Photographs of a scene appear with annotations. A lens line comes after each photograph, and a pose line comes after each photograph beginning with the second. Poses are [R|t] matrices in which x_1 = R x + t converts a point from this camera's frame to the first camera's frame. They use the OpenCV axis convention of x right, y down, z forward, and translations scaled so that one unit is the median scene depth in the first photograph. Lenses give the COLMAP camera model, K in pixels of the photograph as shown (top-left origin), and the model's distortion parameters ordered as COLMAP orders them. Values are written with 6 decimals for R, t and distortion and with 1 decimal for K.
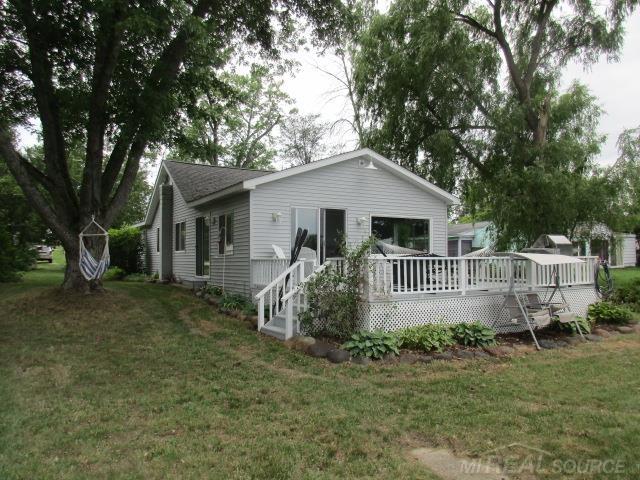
lens RADIAL K [[475.0, 0, 321.7], [0, 475.0, 242.8], [0, 0, 1]] dist [-0.000504, -0.001469]
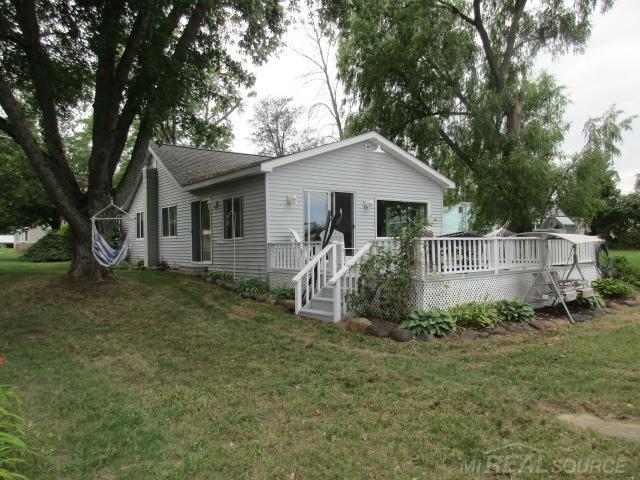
lens RADIAL K [[475.0, 0, 321.7], [0, 475.0, 242.8], [0, 0, 1]] dist [-0.000504, -0.001469]
pose [[0.993359, -0.012345, 0.114392, -0.139210], [0.009040, 0.999528, 0.029374, 0.005625], [-0.114701, -0.028145, 0.993001, 0.009337]]
